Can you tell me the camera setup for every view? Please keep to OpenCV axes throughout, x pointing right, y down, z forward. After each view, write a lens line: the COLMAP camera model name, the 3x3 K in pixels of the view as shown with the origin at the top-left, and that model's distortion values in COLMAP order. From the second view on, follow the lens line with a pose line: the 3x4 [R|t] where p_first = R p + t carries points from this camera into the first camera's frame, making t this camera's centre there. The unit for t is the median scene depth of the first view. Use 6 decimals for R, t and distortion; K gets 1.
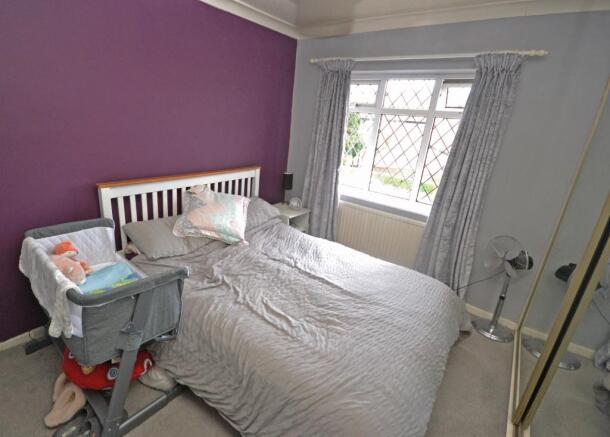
lens RADIAL K [[300.3, 0, 280.8], [0, 300.3, 216.5], [0, 0, 1]] dist [-0.000484, -0.000269]
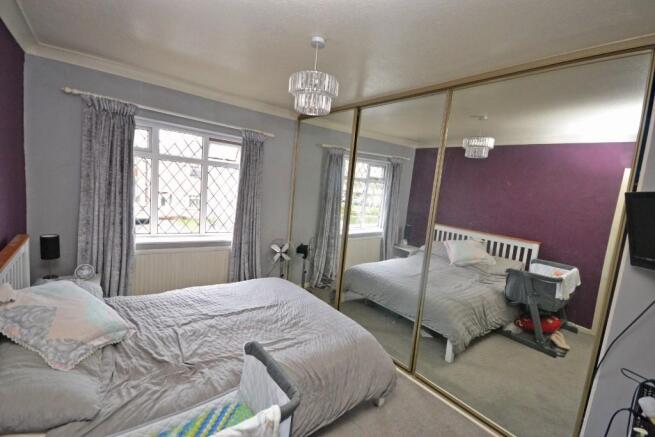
lens RADIAL K [[288.8, 0, 327.5], [0, 288.8, 218.5], [0, 0, 1]] dist [0.014059, -0.014299]
pose [[0.213511, -0.169823, 0.962067, -0.689726], [0.224844, 0.966881, 0.120773, -0.168492], [-0.950715, 0.190528, 0.244623, 0.299712]]
